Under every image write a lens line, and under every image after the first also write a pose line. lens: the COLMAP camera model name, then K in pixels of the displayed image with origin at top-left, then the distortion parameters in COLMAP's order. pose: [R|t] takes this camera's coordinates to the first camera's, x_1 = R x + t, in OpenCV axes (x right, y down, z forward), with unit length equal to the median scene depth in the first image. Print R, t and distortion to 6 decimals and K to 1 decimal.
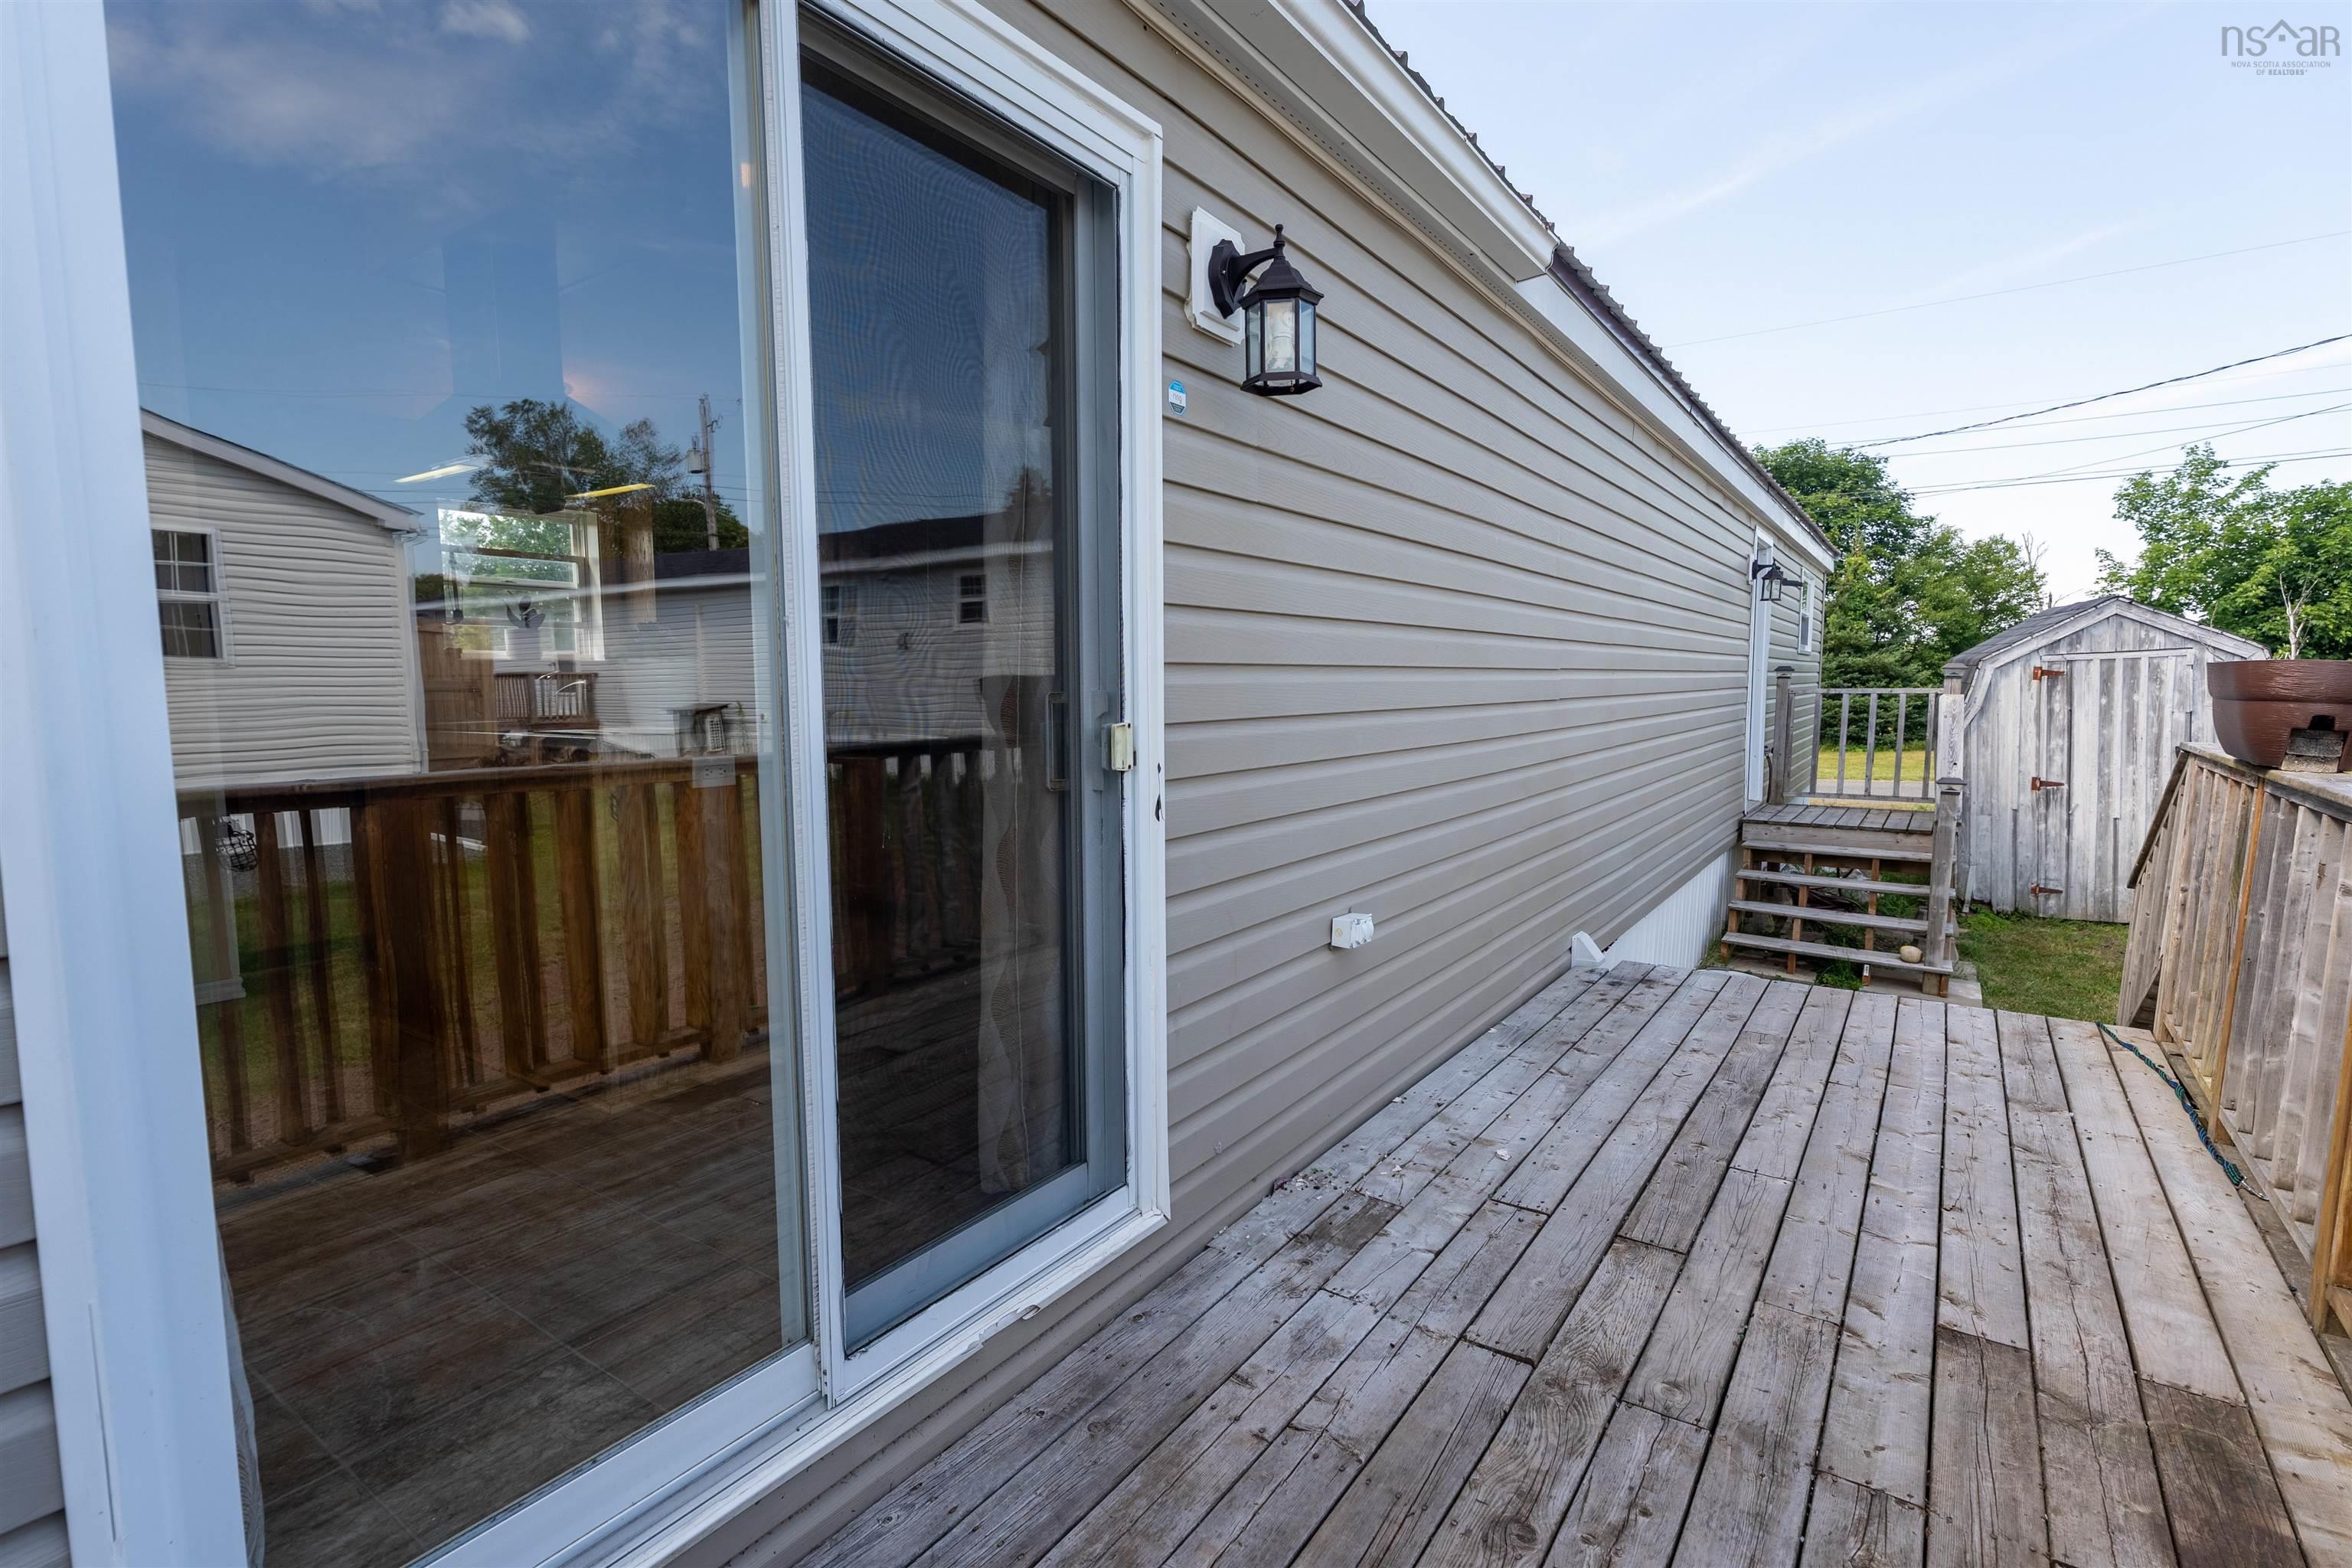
lens RADIAL K [[1086.1, 0, 1168.3], [0, 1086.1, 783.5], [0, 0, 1]] dist [0.005037, 0.000546]
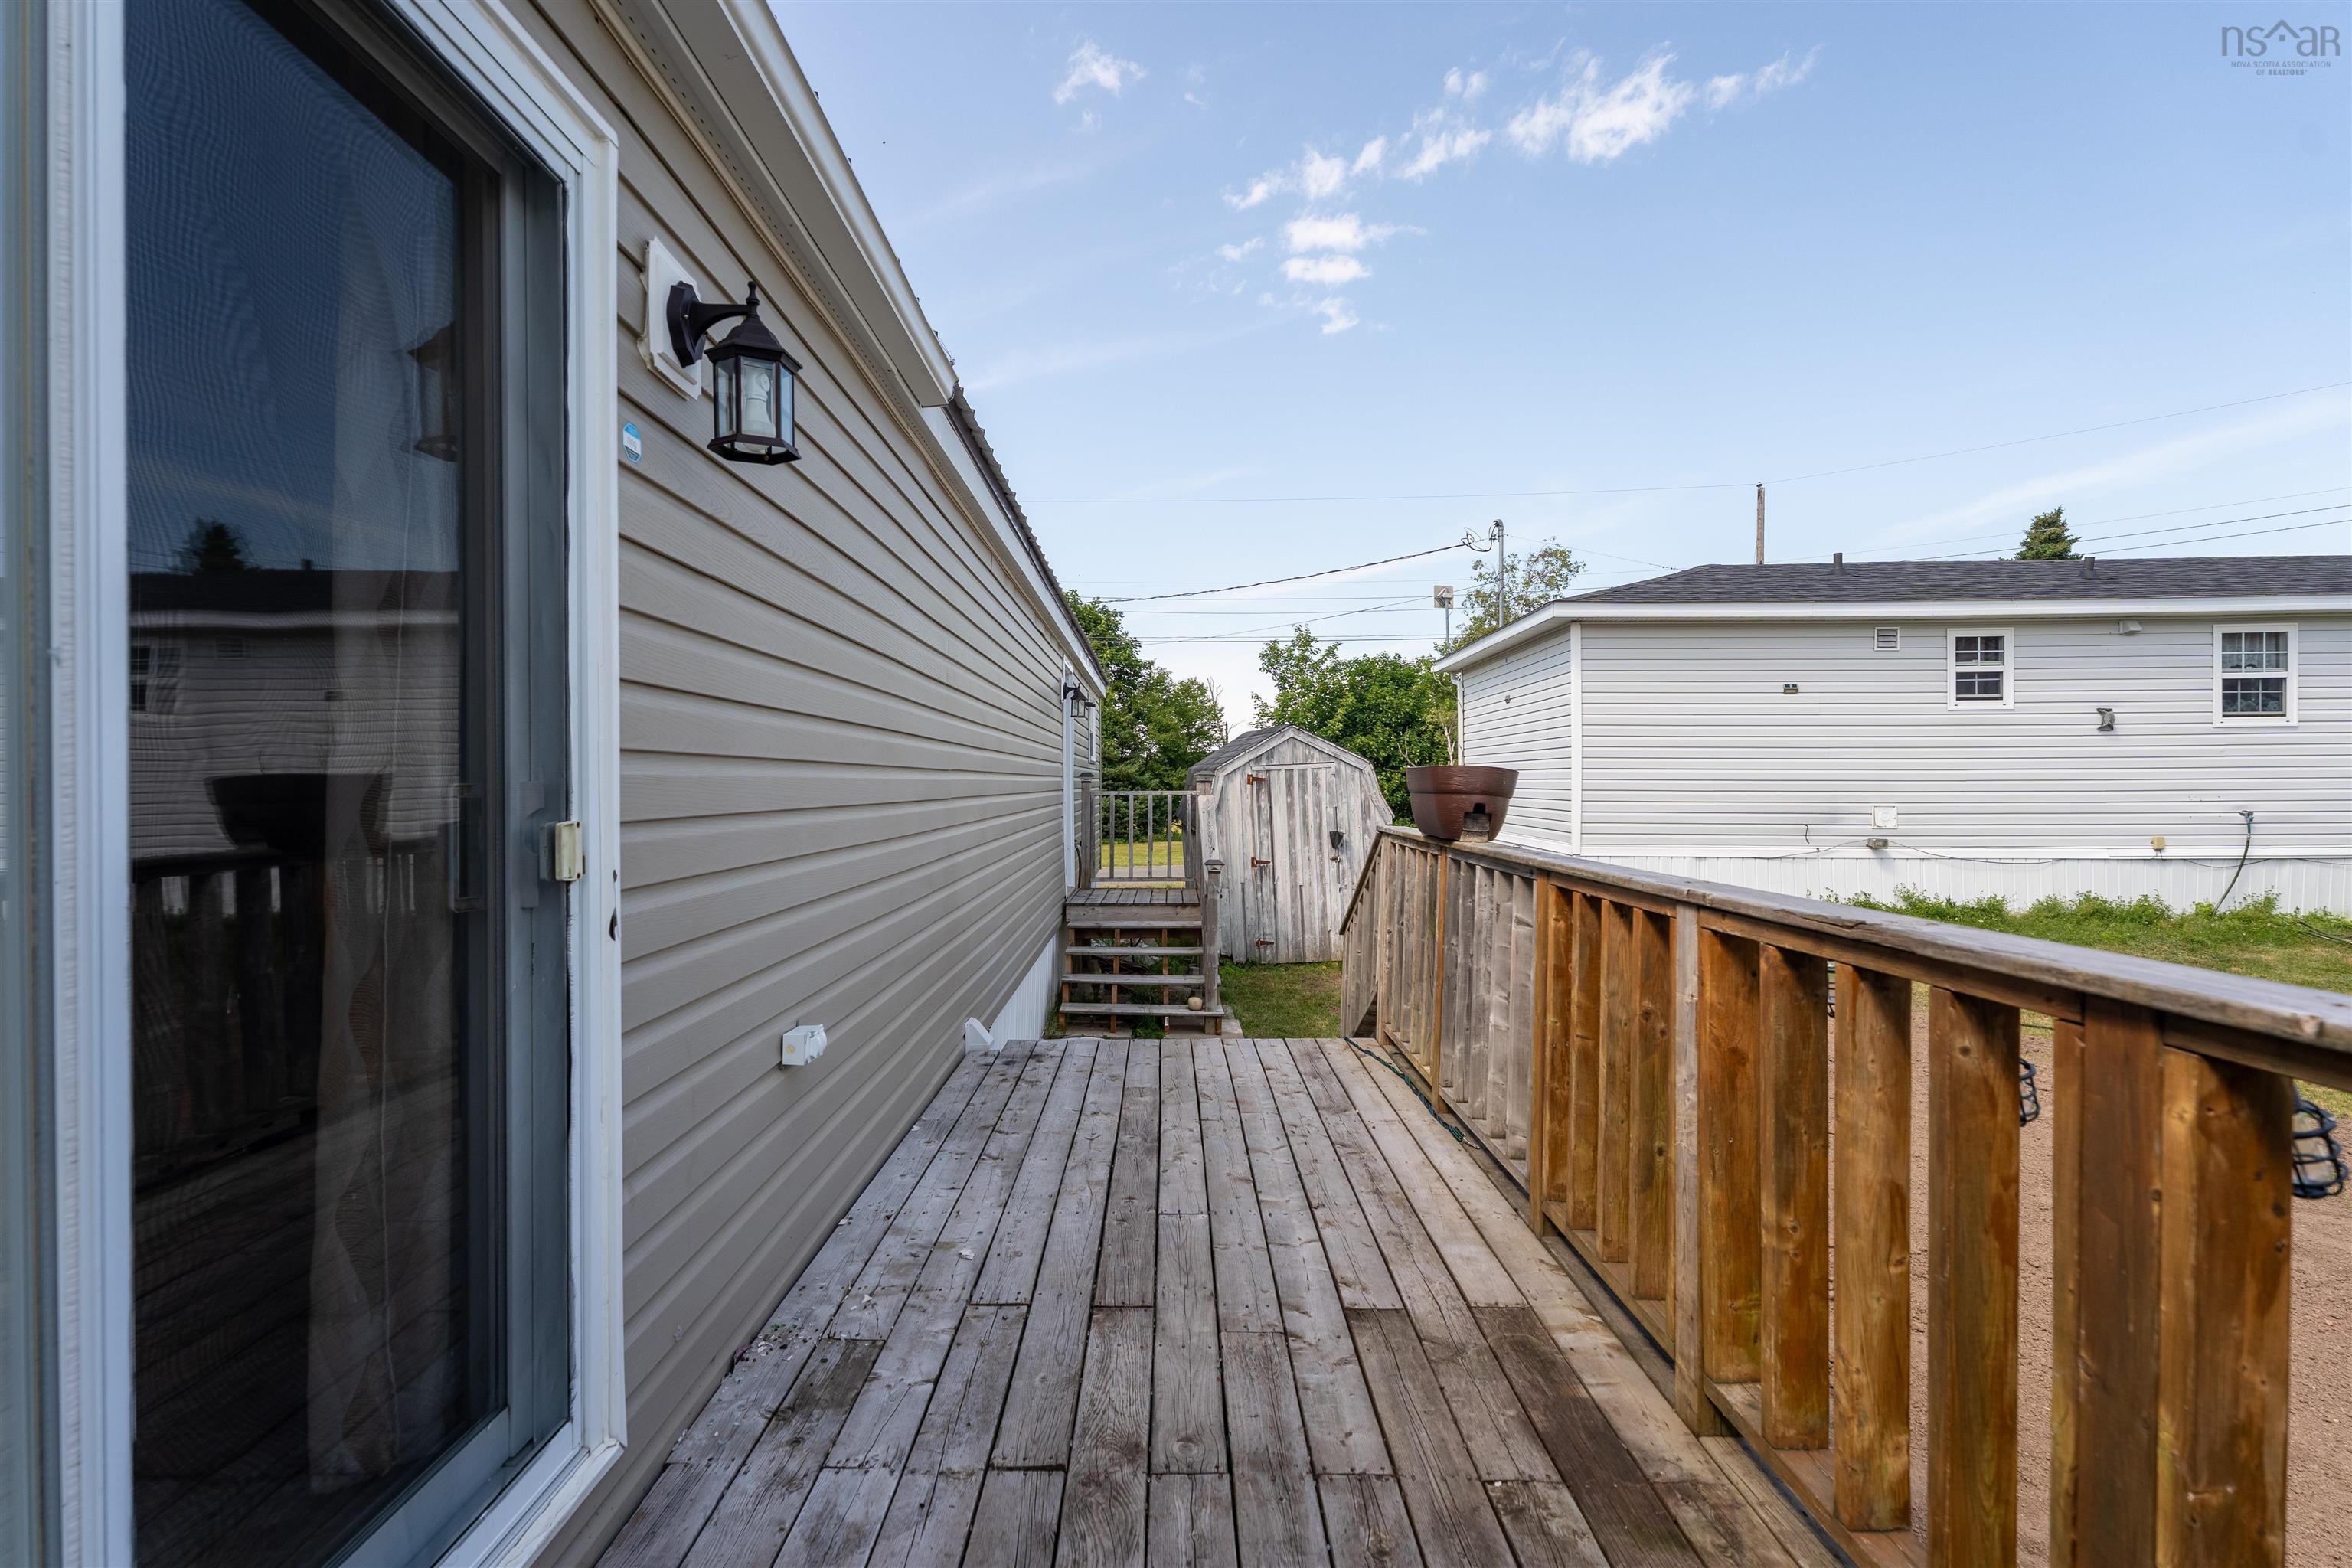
lens RADIAL K [[1038.4, 0, 1138.7], [0, 1038.4, 786.2], [0, 0, 1]] dist [0.008322, 0.000513]
pose [[0.826273, 0.000898, 0.563269, -0.101910], [0.052886, 0.995457, -0.079168, 0.001481], [-0.560781, 0.095203, 0.822472, 0.101393]]
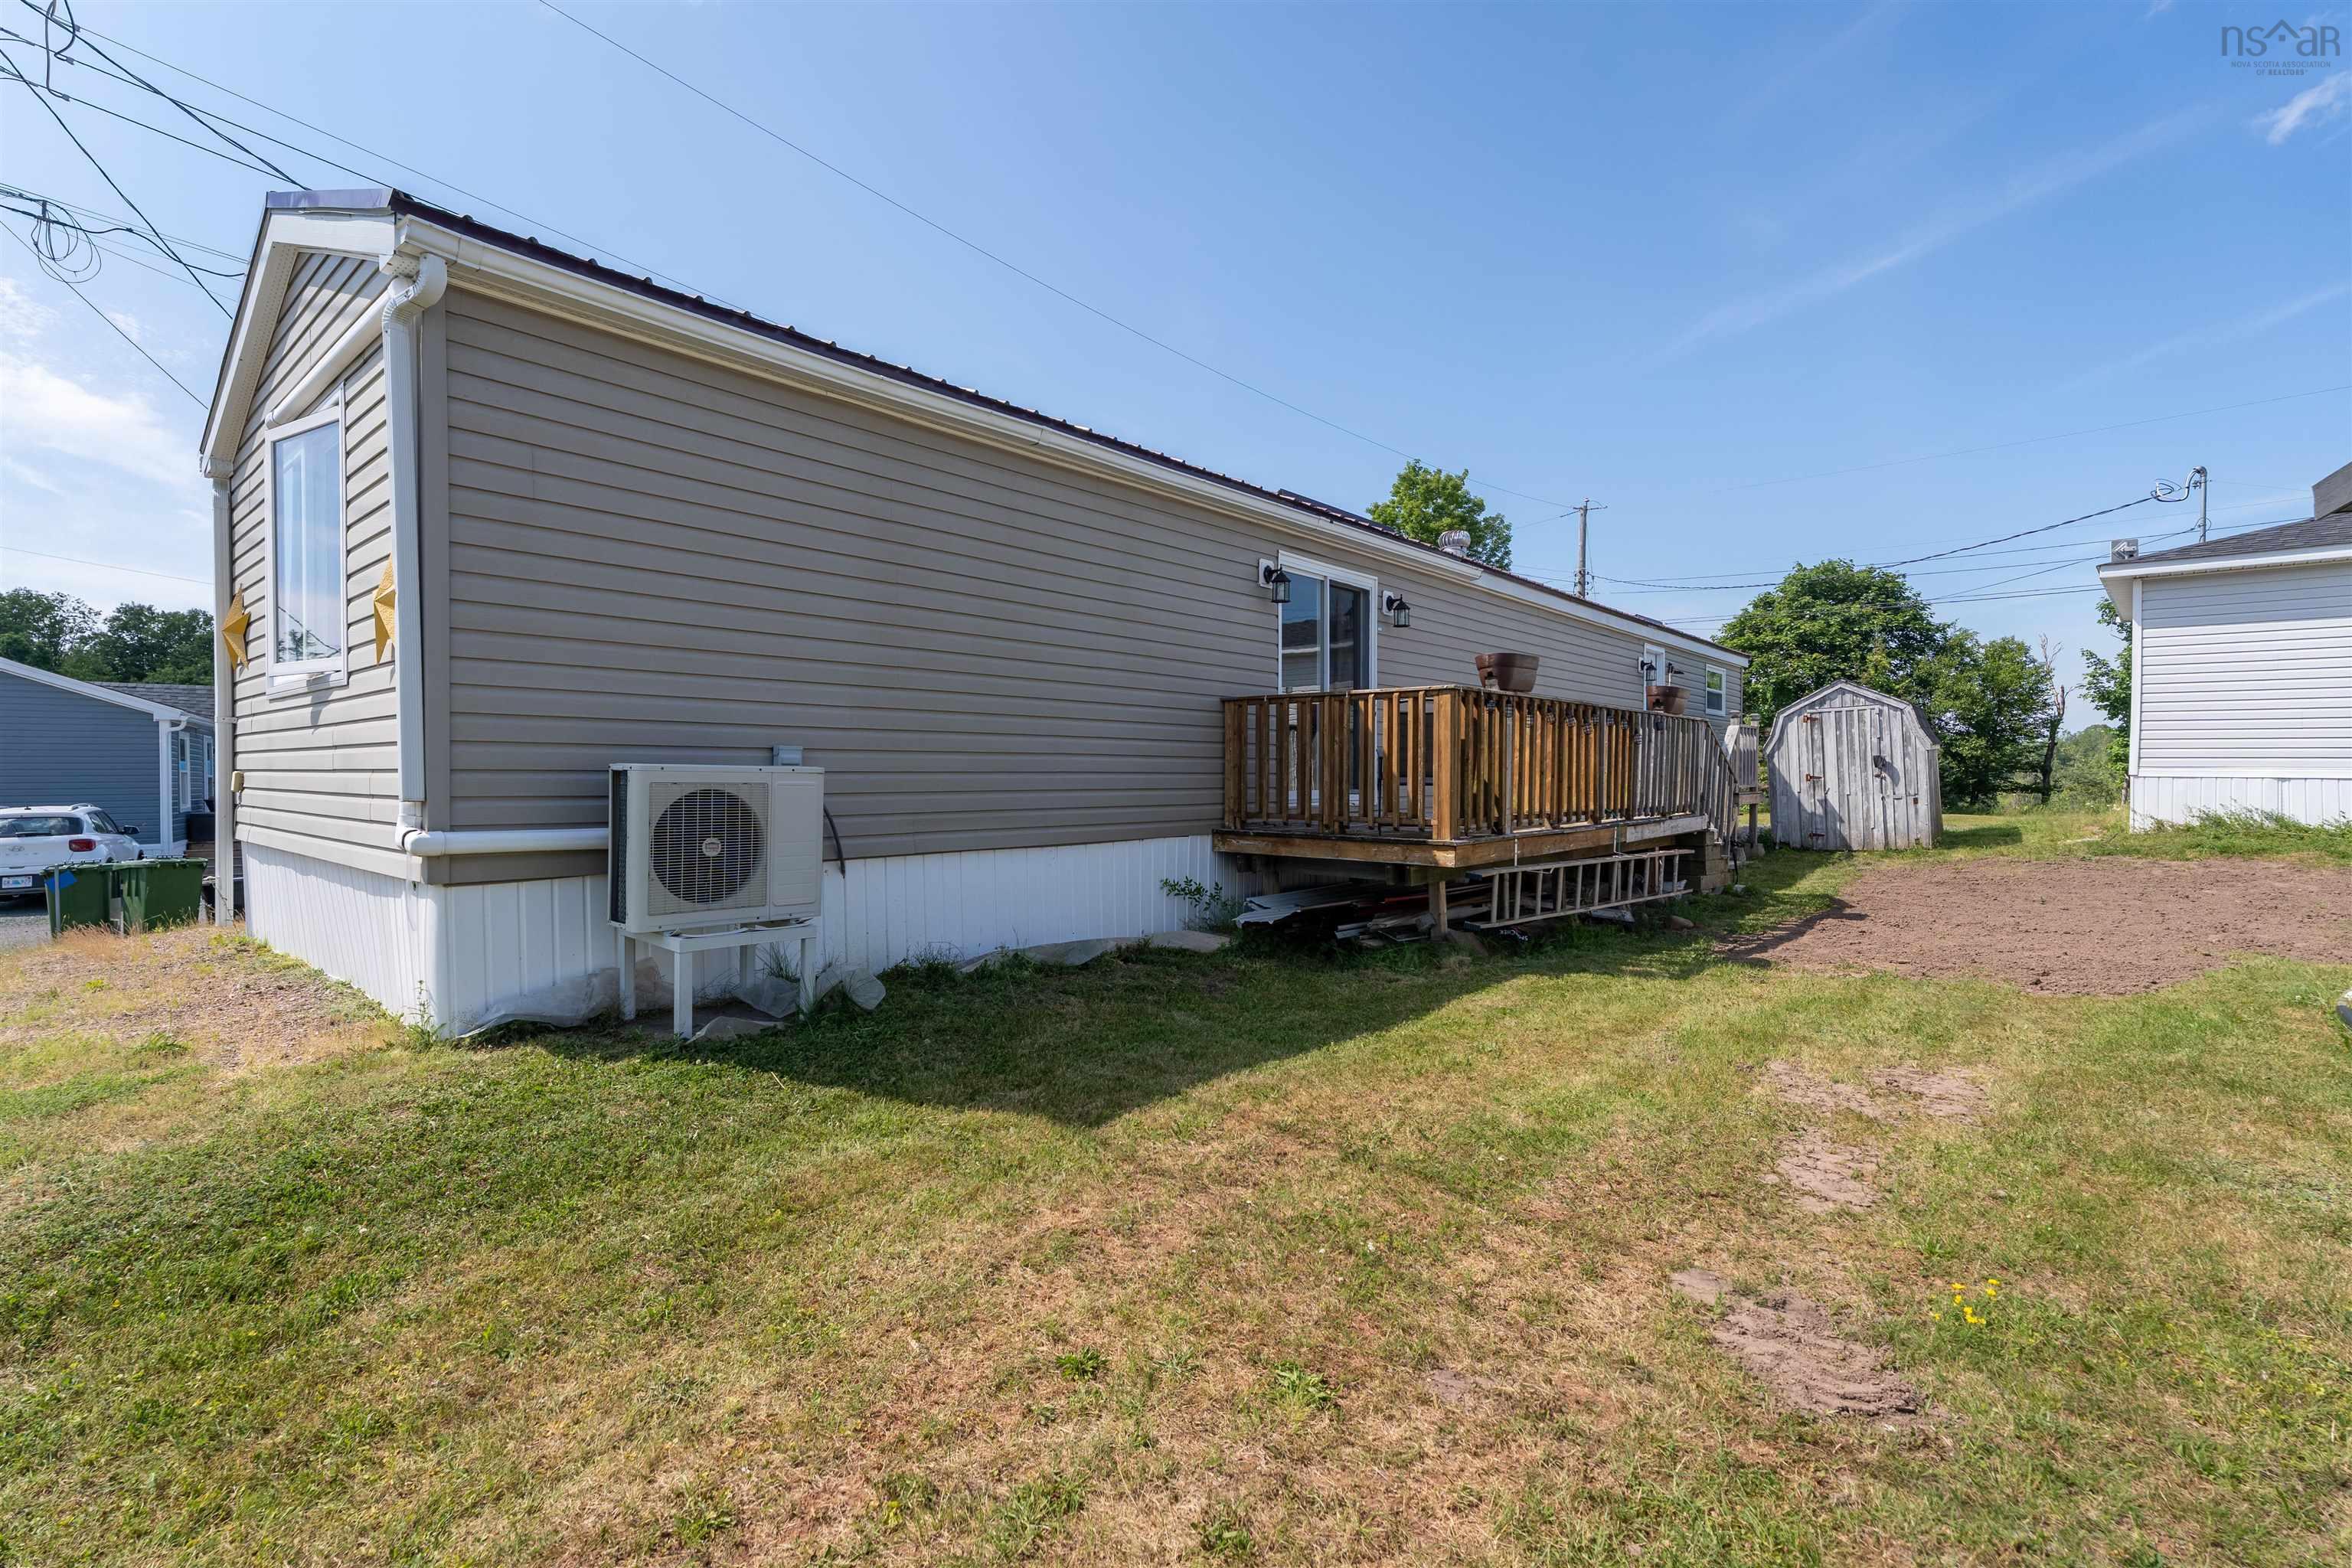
lens RADIAL K [[1067.1, 0, 1176.0], [0, 1067.1, 784.0], [0, 0, 1]] dist [0.001893, -0.004306]
pose [[0.995193, 0.007779, -0.097626, -0.344348], [-0.016127, 0.996249, -0.085019, 0.603964], [0.096599, 0.086185, 0.991585, -3.013356]]
